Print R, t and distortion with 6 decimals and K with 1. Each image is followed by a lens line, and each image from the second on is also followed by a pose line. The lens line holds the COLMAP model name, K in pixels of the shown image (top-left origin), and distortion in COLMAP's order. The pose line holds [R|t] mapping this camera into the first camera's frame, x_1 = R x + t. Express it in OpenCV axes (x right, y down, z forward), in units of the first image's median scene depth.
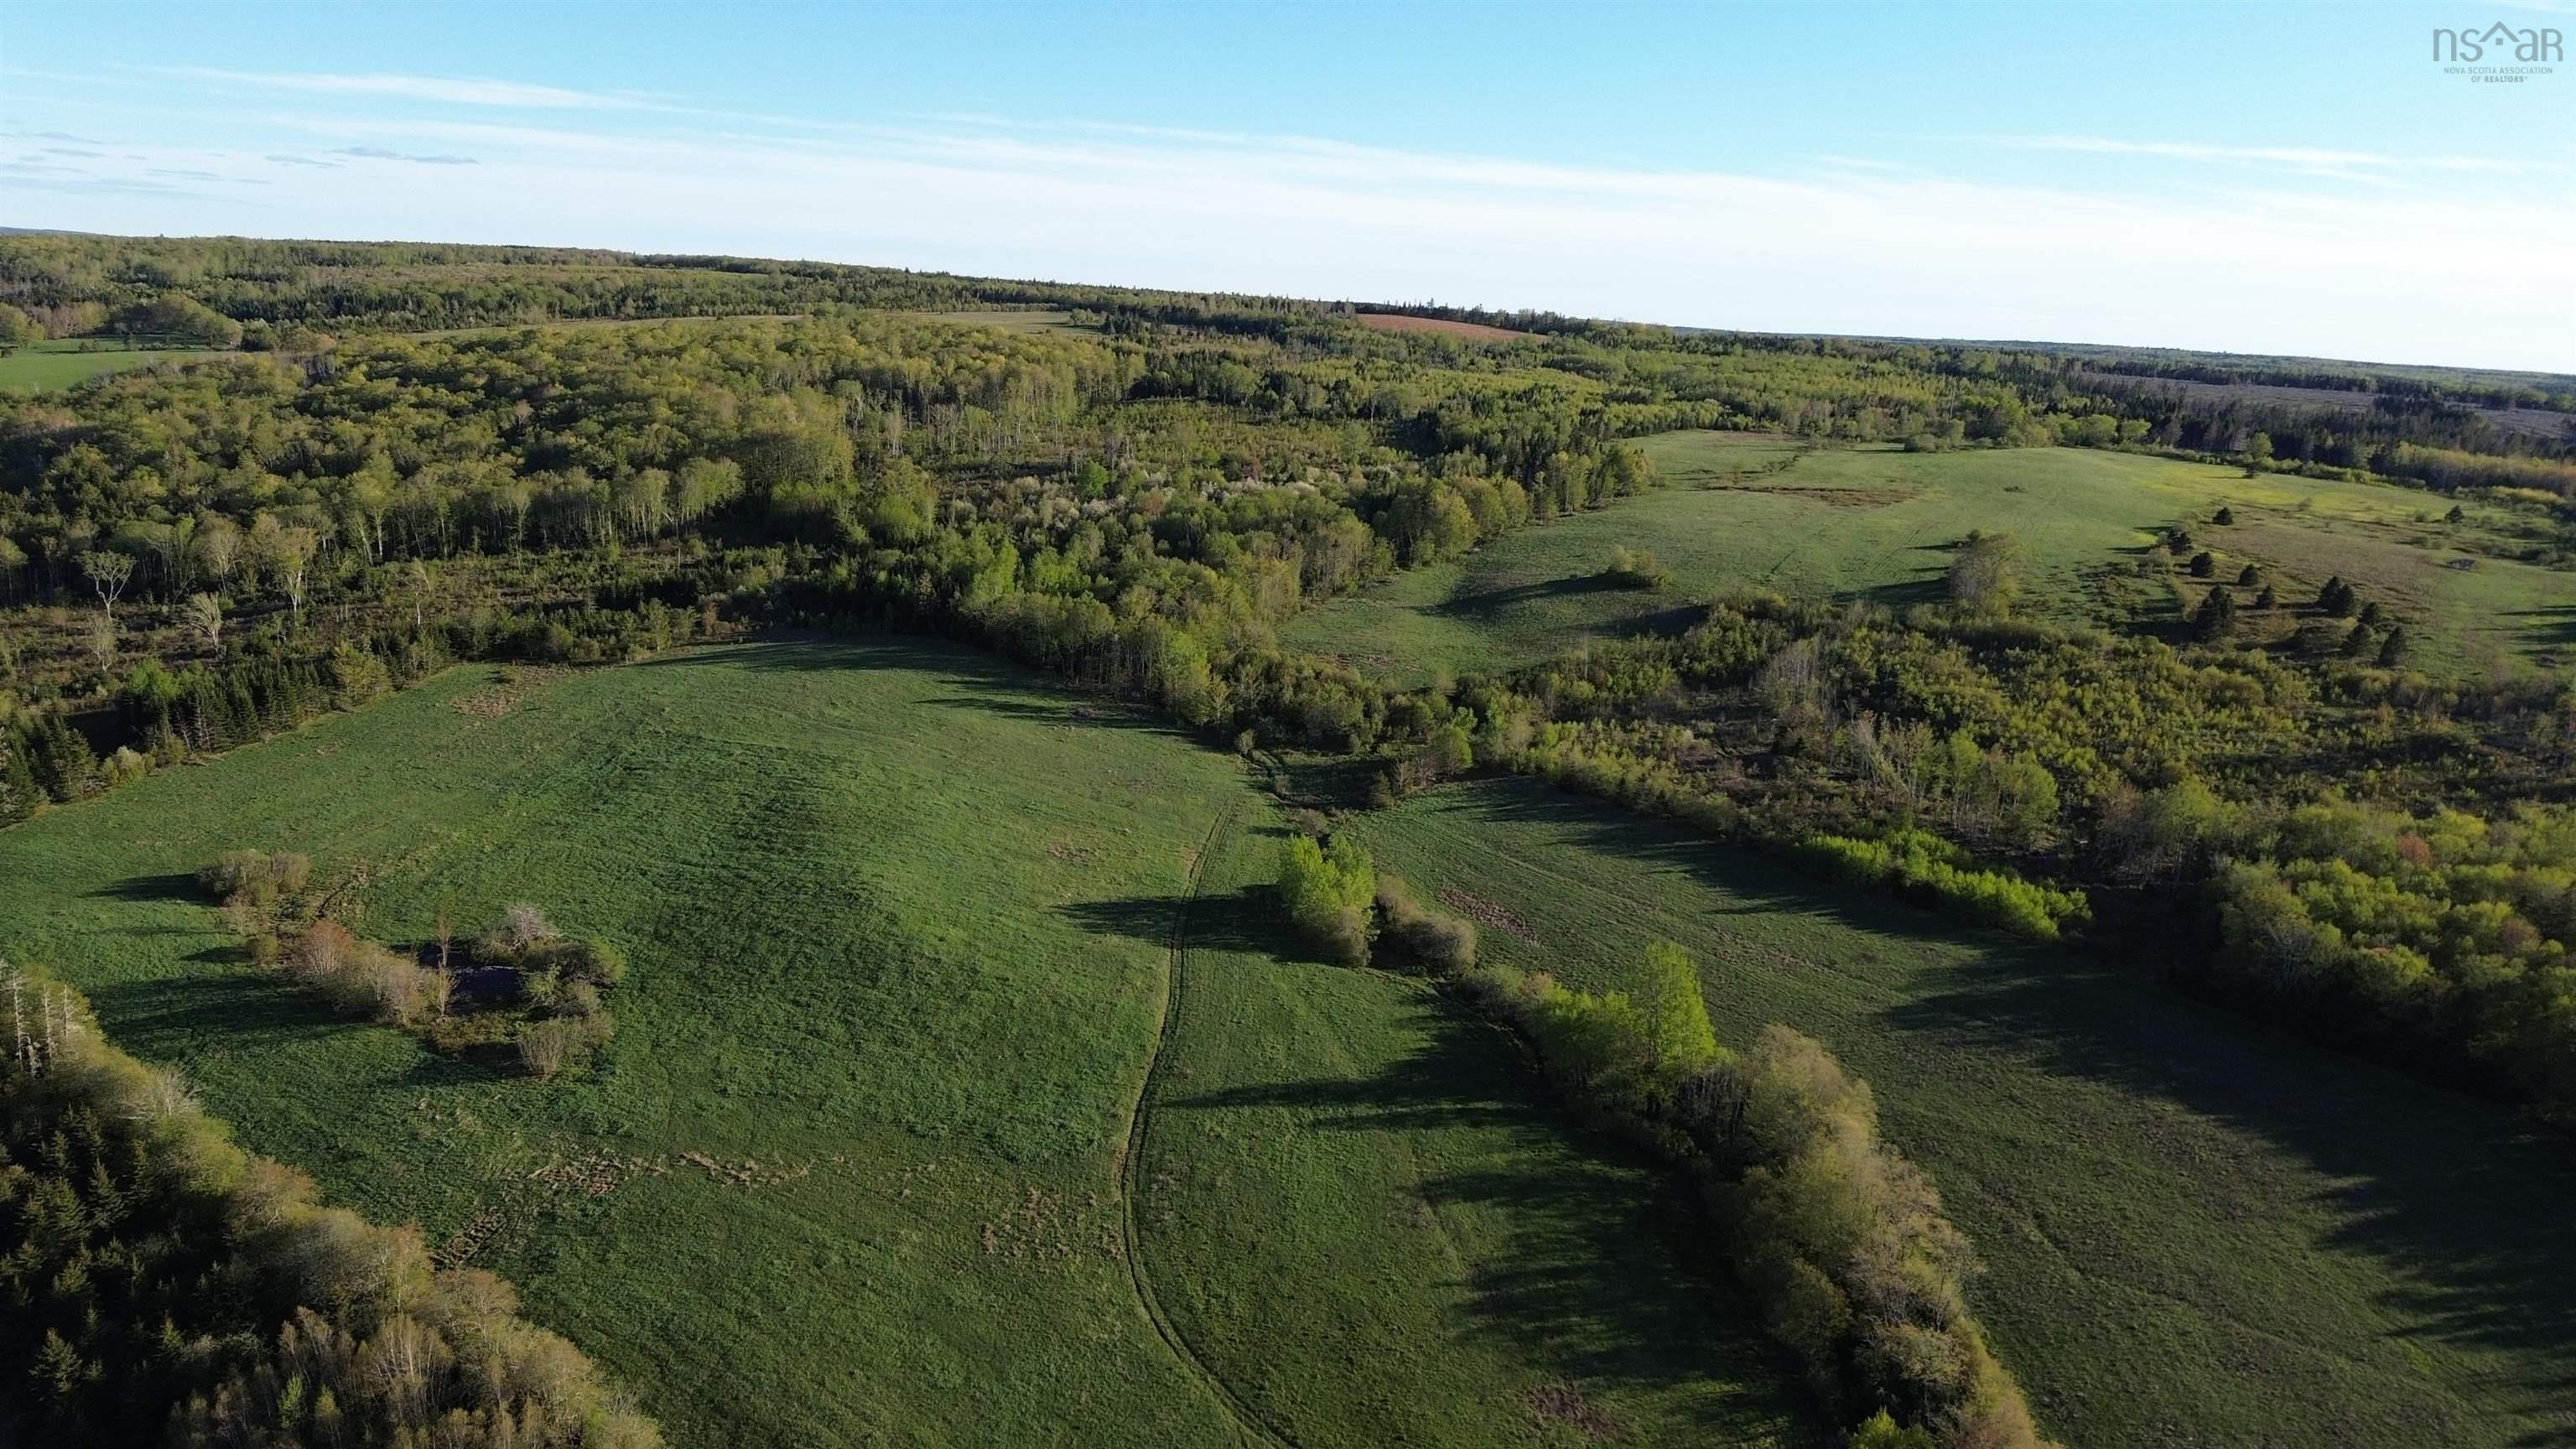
lens RADIAL K [[1815.5, 0, 1287.6], [0, 1815.5, 734.6], [0, 0, 1]] dist [0.092655, -0.096373]
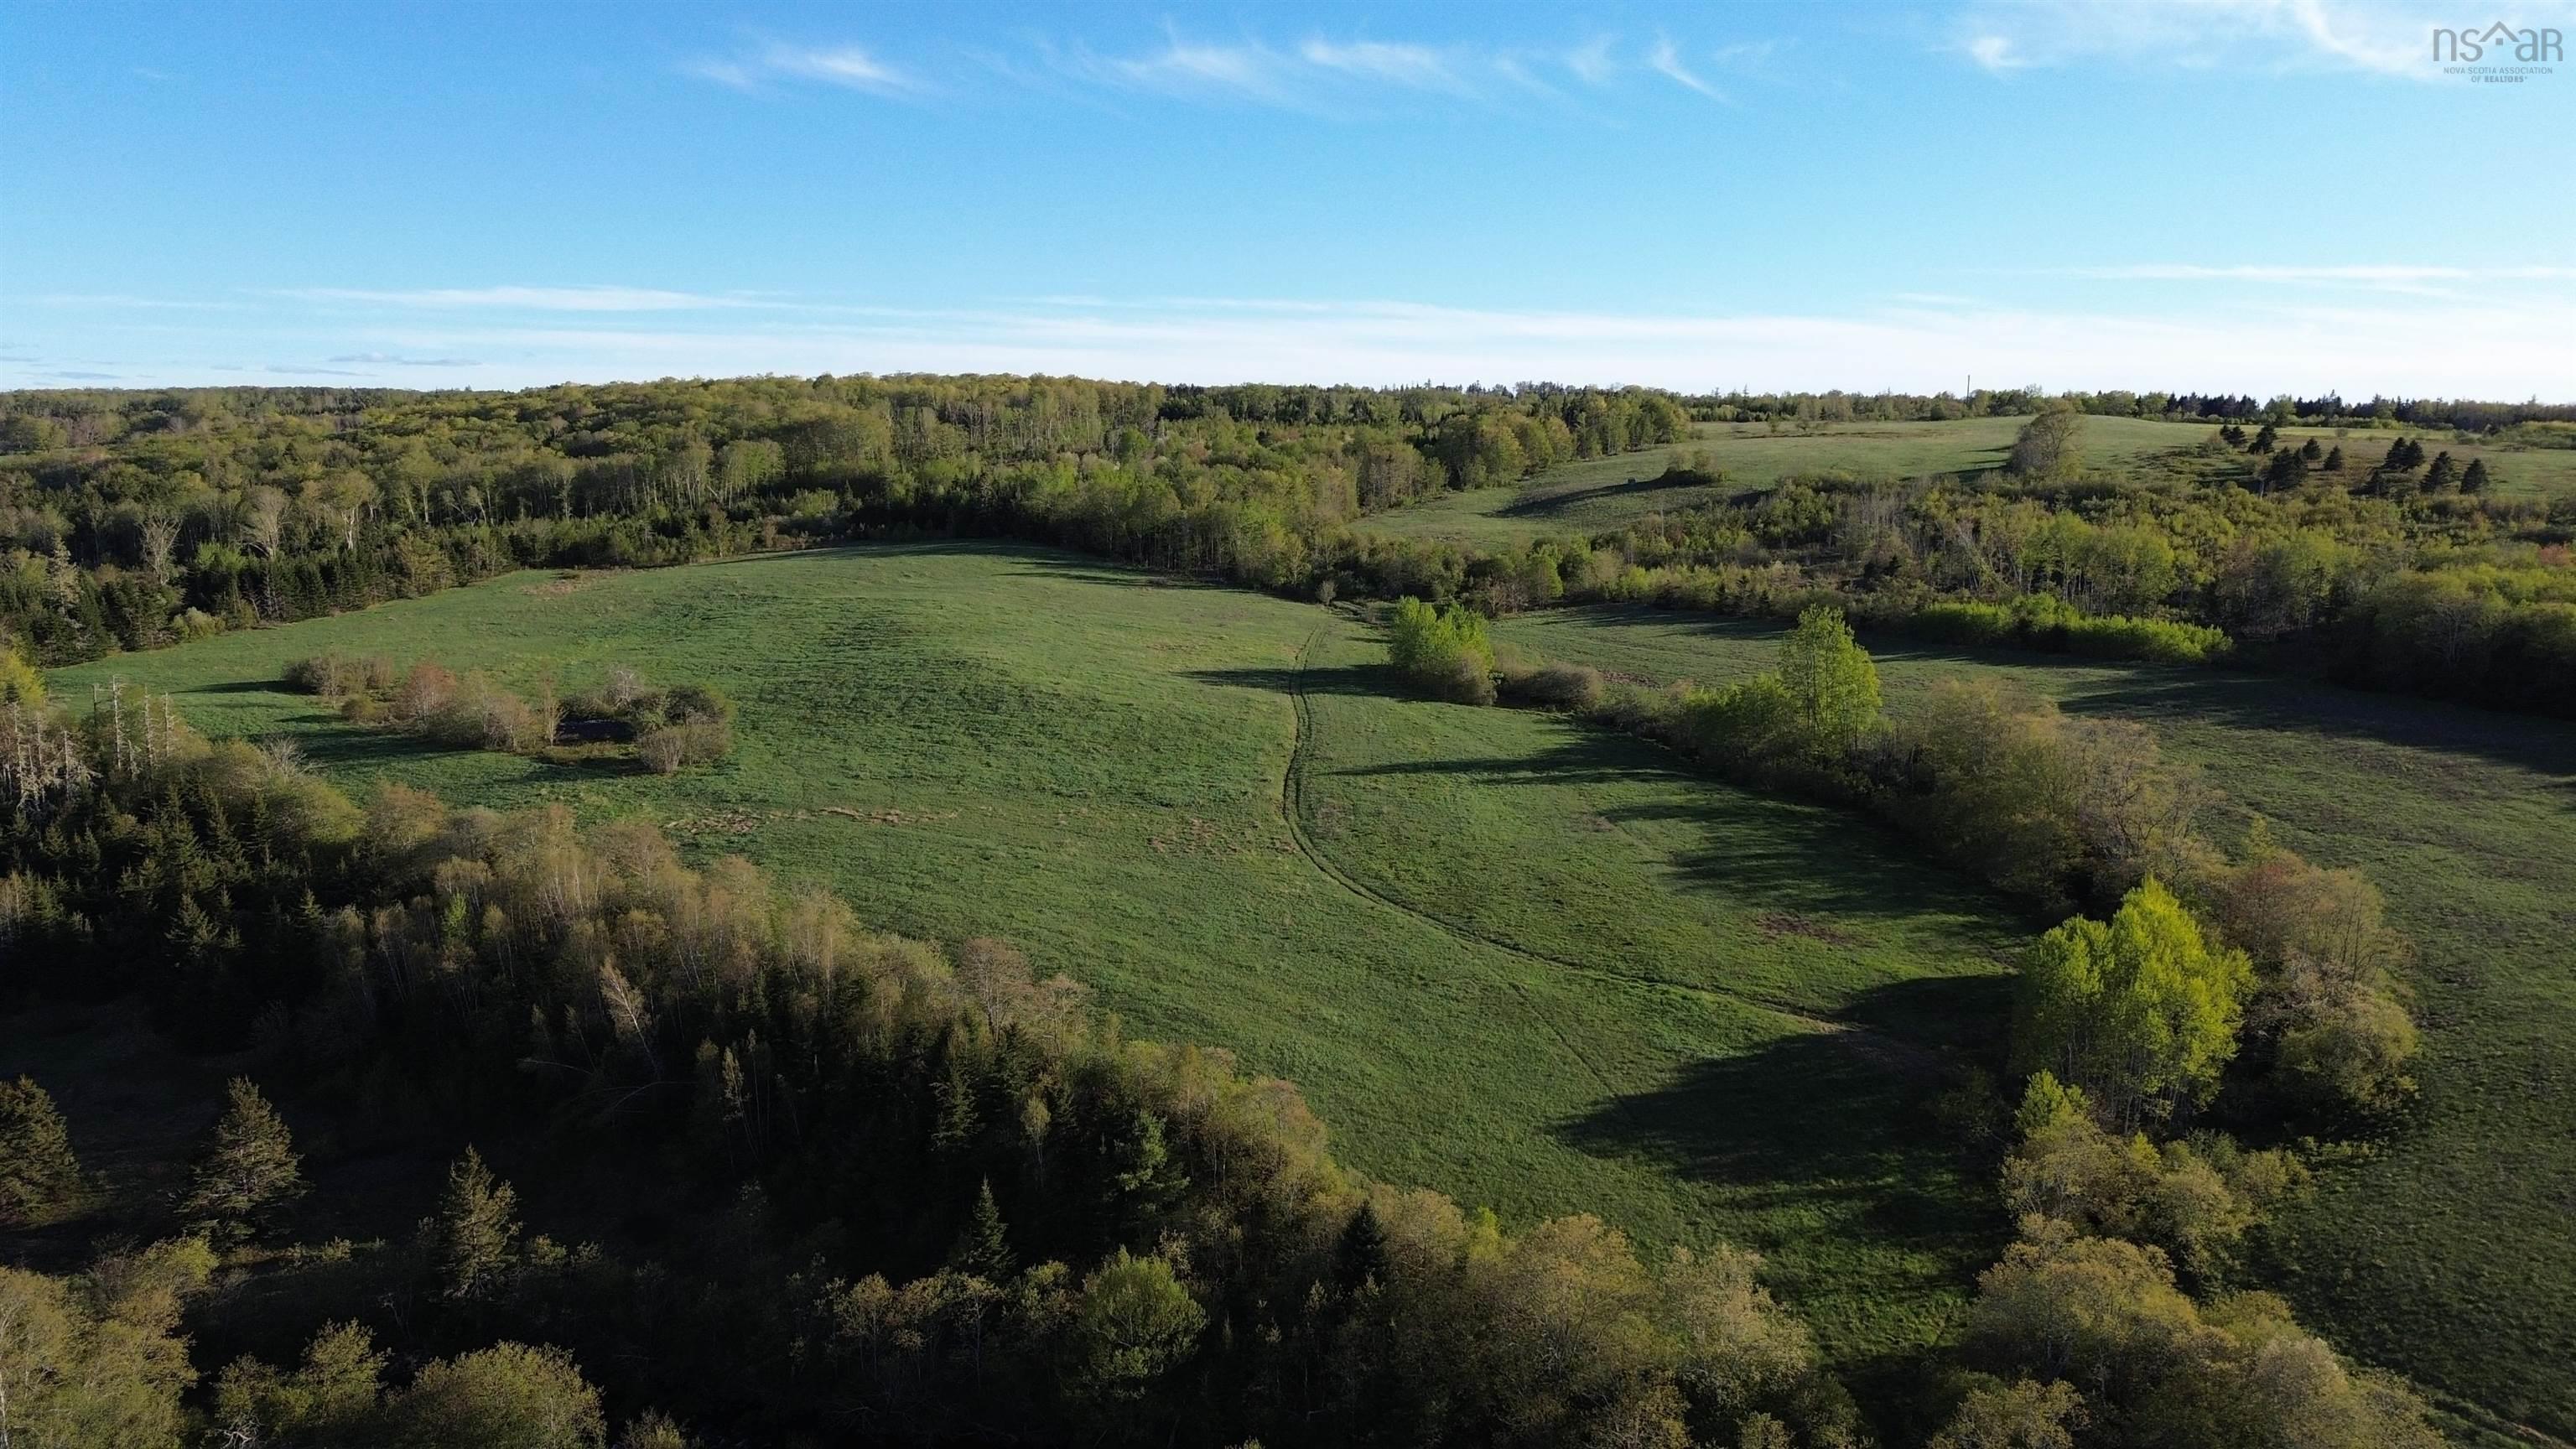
lens RADIAL K [[1822.4, 0, 1288.6], [0, 1822.4, 719.4], [0, 0, 1]] dist [0.079110, -0.071356]
pose [[0.998747, -0.049902, 0.003874, -0.049914], [0.050048, 0.994554, -0.091423, 0.156849], [0.000709, 0.091502, 0.995805, 0.027514]]
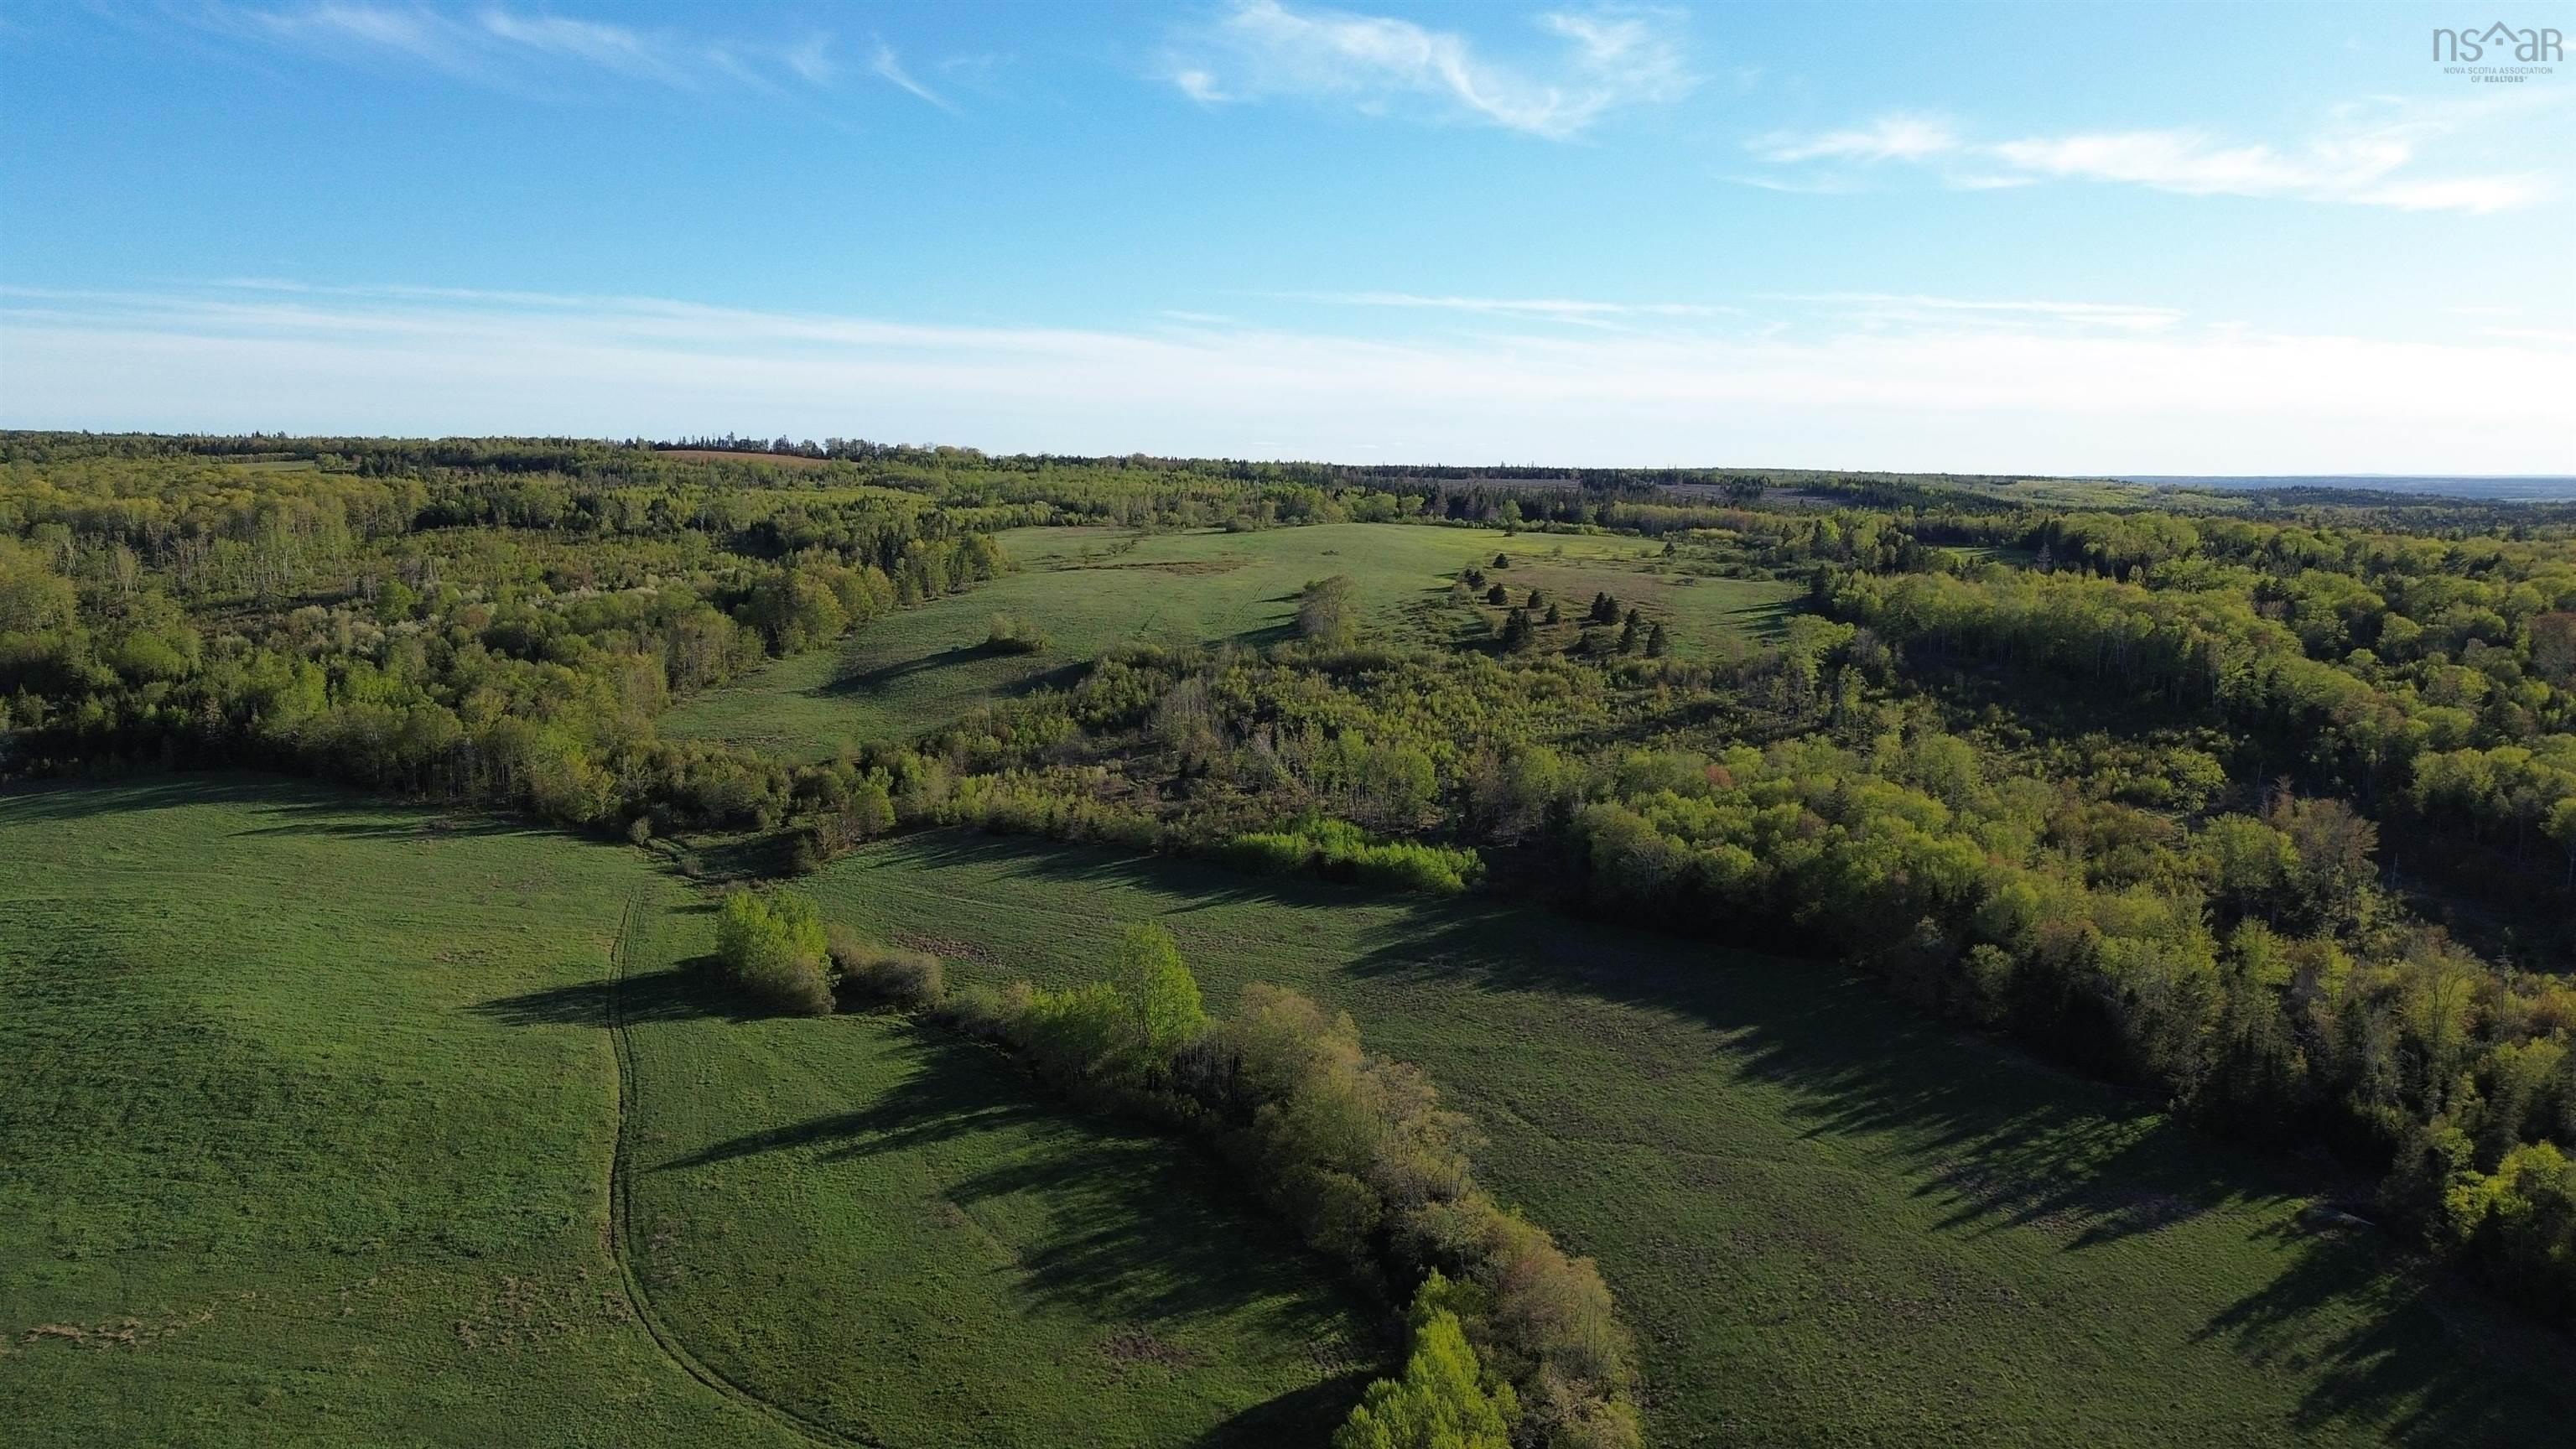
lens RADIAL K [[1815.5, 0, 1287.6], [0, 1815.5, 734.6], [0, 0, 1]] dist [0.092655, -0.096373]
pose [[0.928674, -0.105197, 0.355667, -0.043504], [0.132484, 0.989757, -0.053183, 0.047516], [-0.346429, 0.096510, 0.933098, 0.008248]]
